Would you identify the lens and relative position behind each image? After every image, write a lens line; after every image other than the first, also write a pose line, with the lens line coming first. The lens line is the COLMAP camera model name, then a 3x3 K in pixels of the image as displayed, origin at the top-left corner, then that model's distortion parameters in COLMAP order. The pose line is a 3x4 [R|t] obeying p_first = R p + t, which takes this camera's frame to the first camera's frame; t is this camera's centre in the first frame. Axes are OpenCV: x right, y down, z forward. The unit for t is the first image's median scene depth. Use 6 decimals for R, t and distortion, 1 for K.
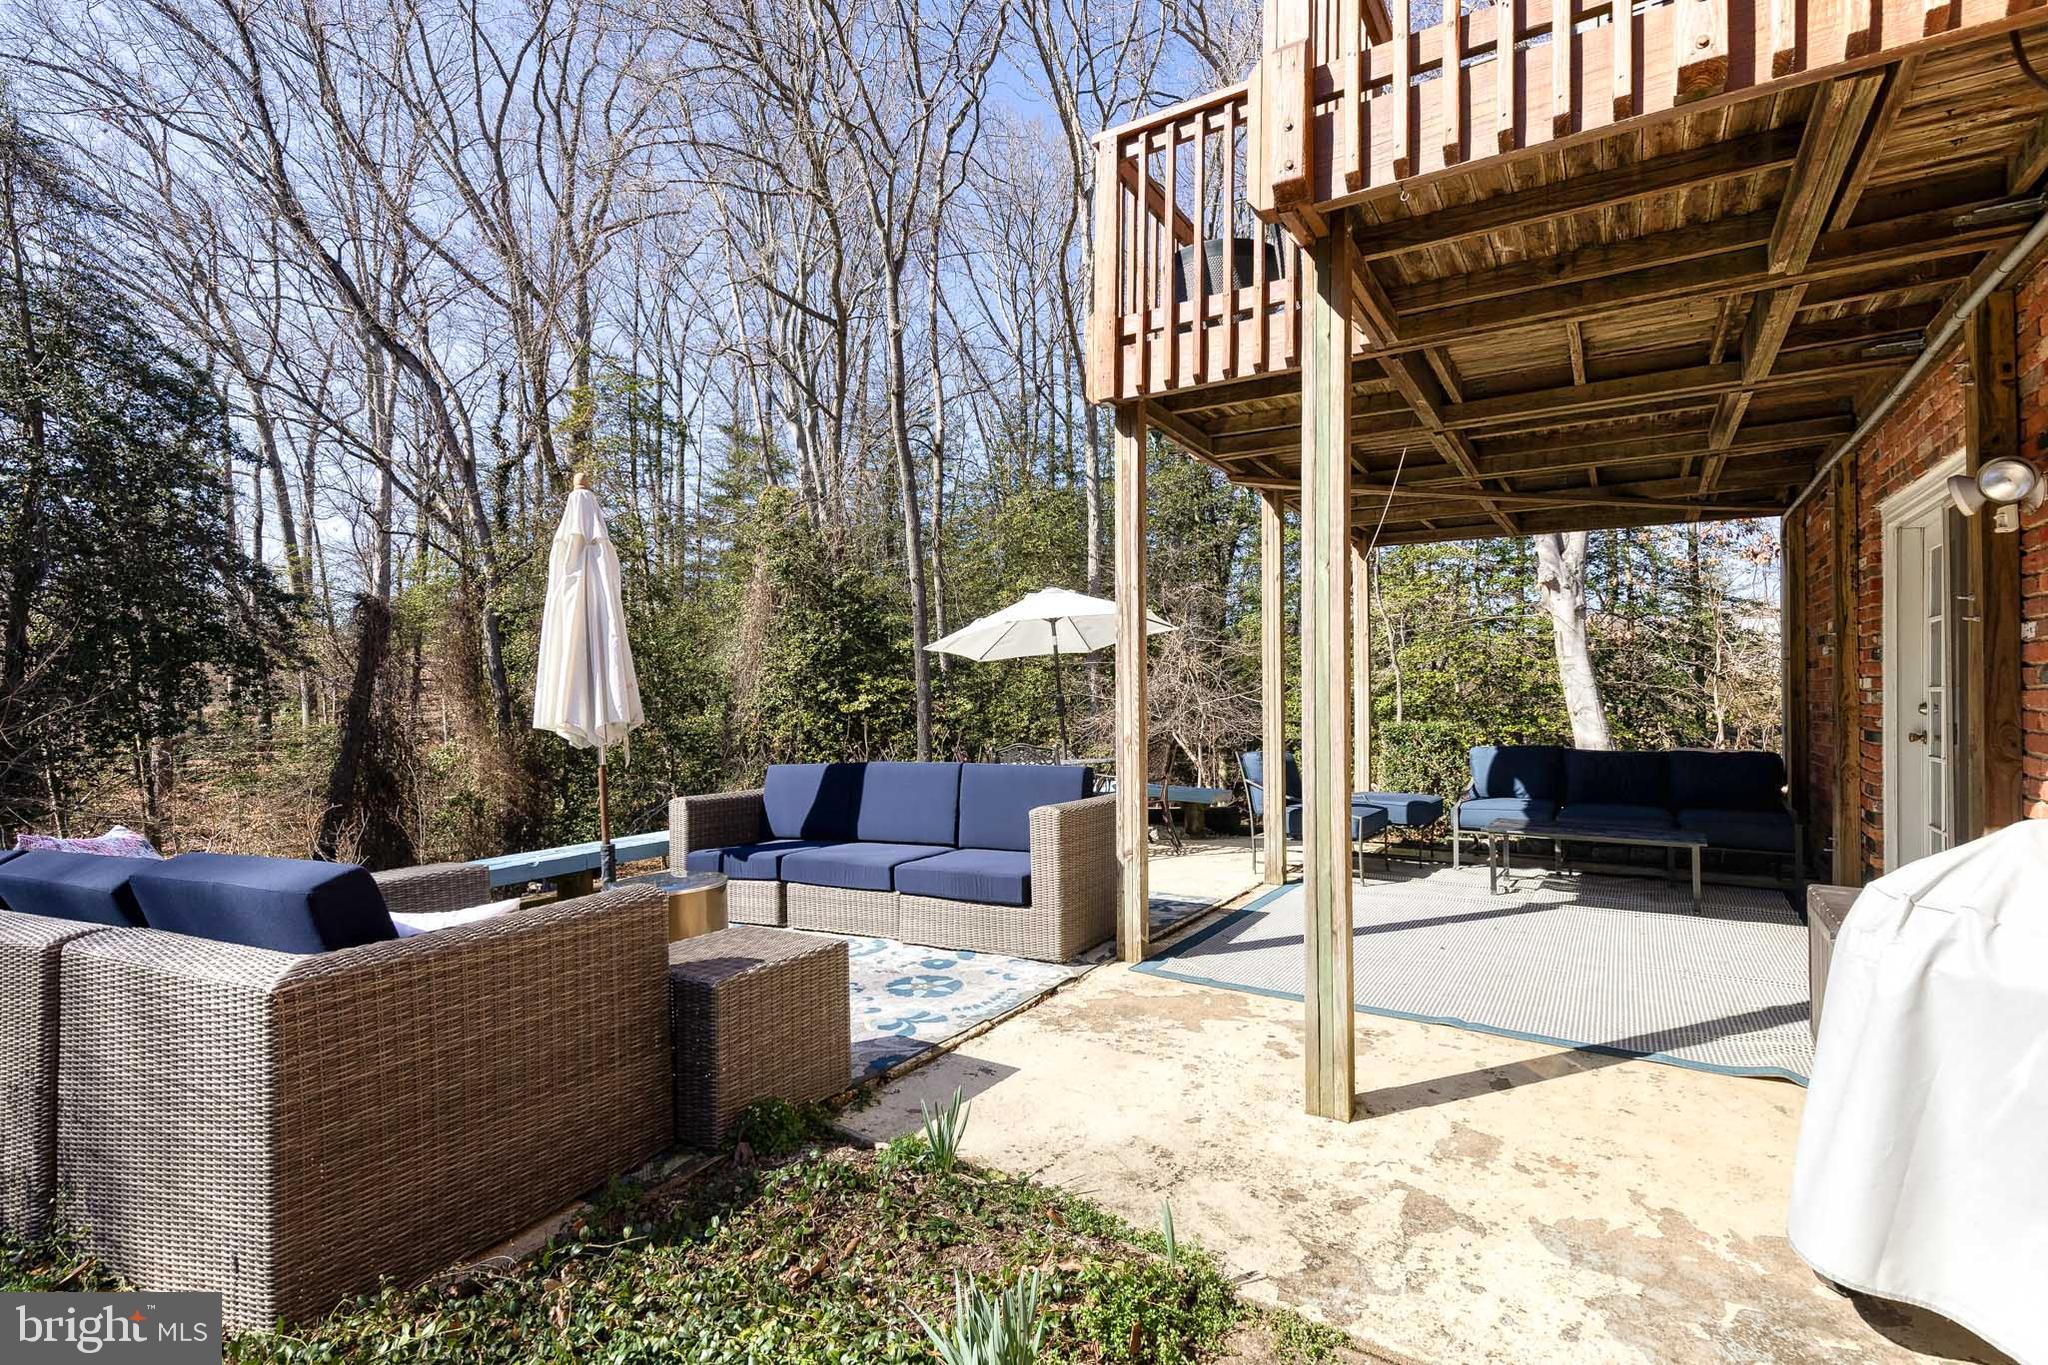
lens RADIAL K [[925.9, 0, 1042.6], [0, 925.9, 691.5], [0, 0, 1]] dist [0.005326, 0.000192]
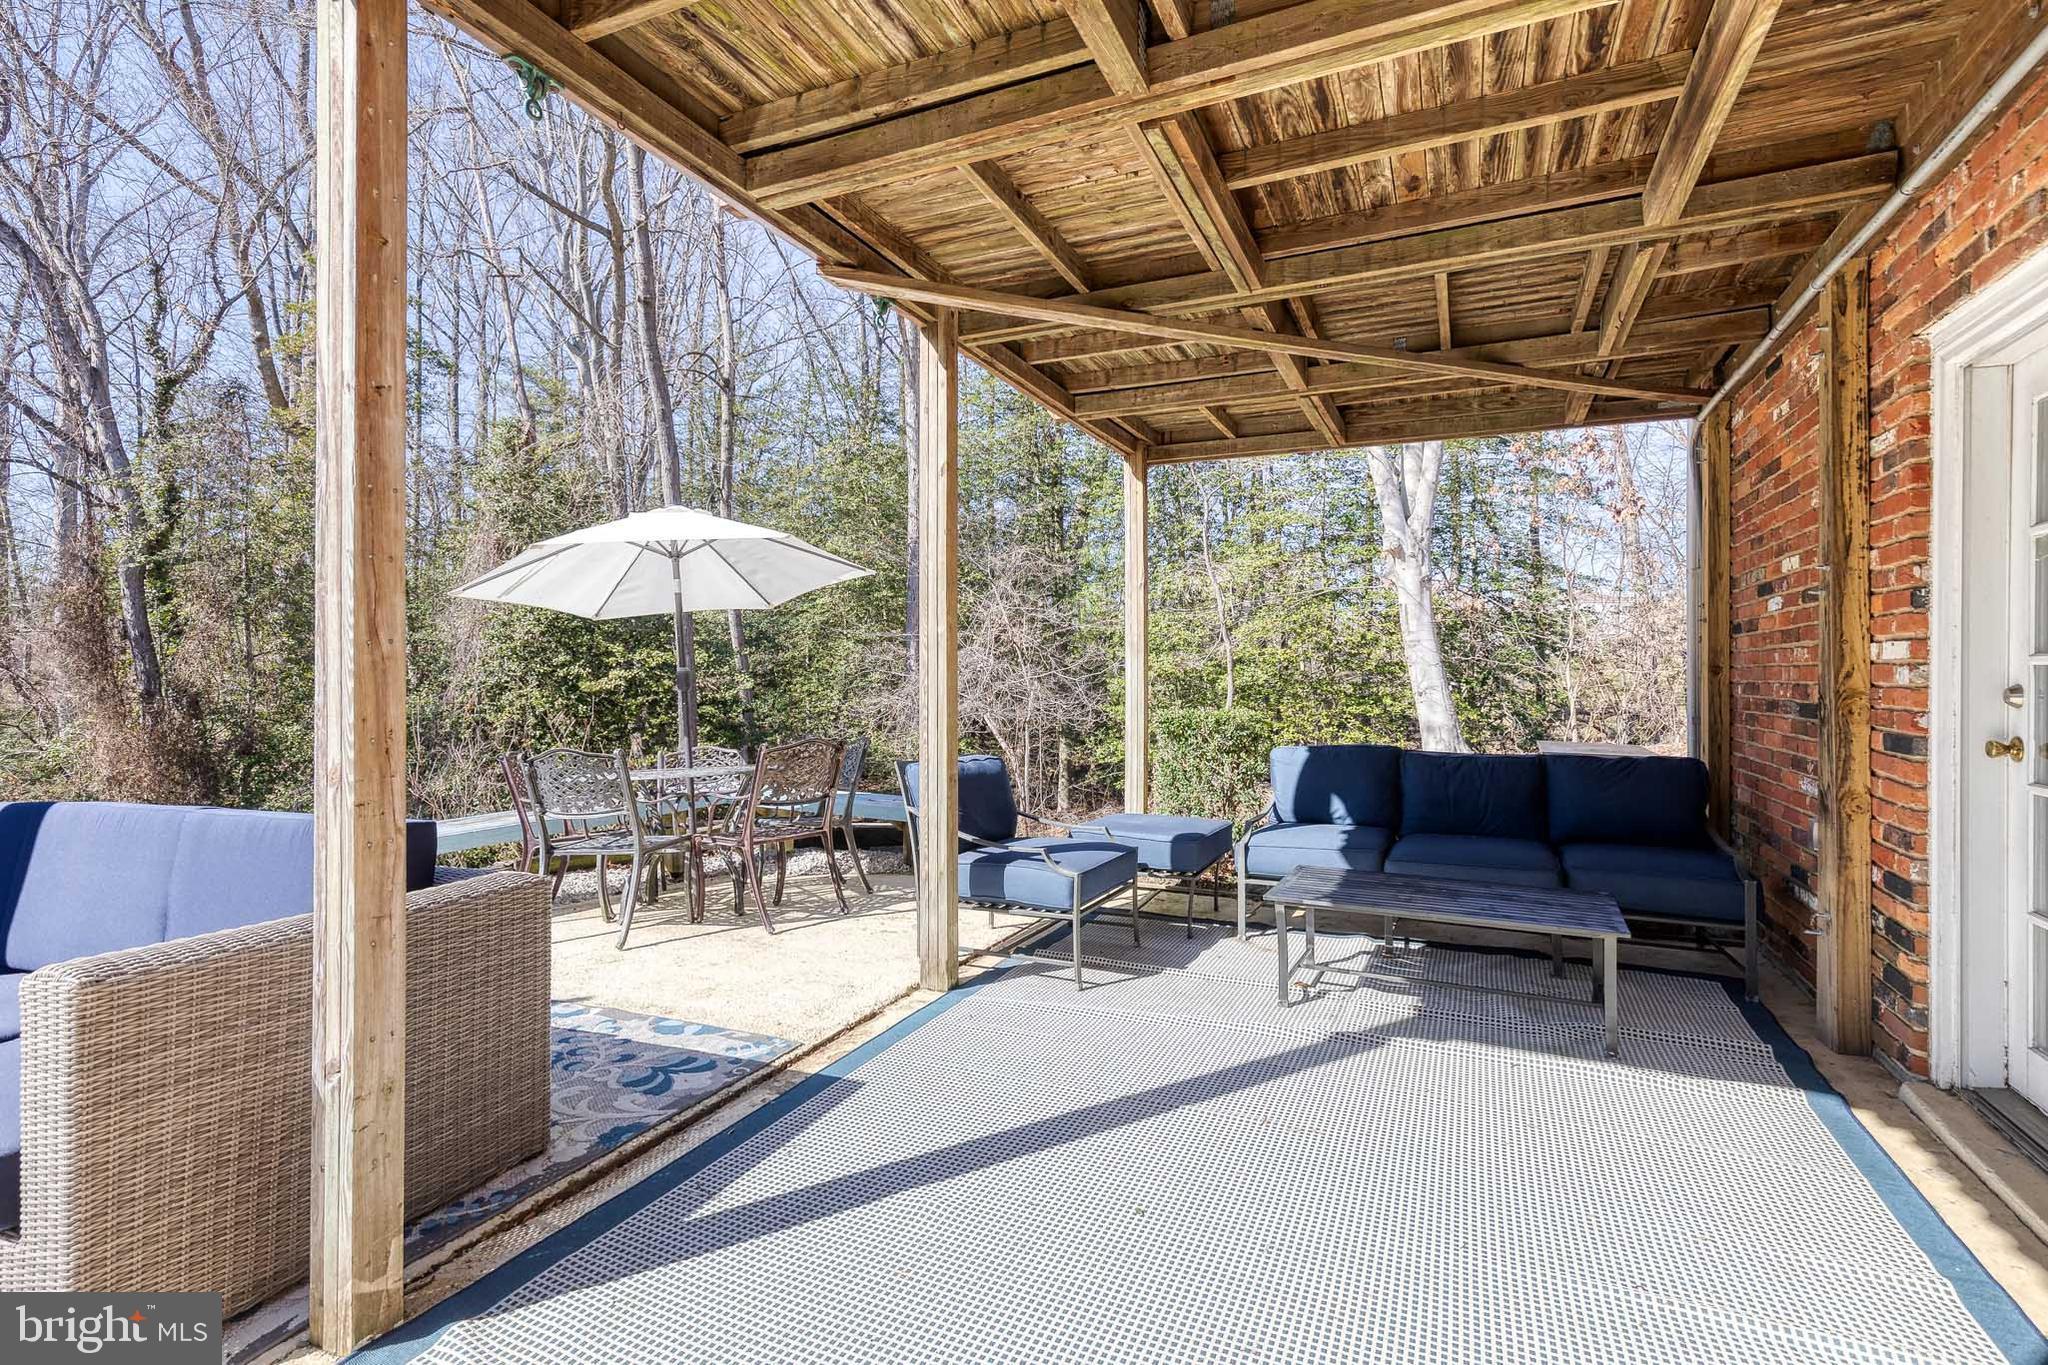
lens RADIAL K [[944.0, 0, 1029.9], [0, 944.0, 673.7], [0, 0, 1]] dist [0.016581, -0.008140]
pose [[0.991697, 0.003767, 0.128540, 0.076975], [-0.004446, 0.999978, 0.004998, 0.001267], [-0.128519, -0.005528, 0.991692, 0.131507]]
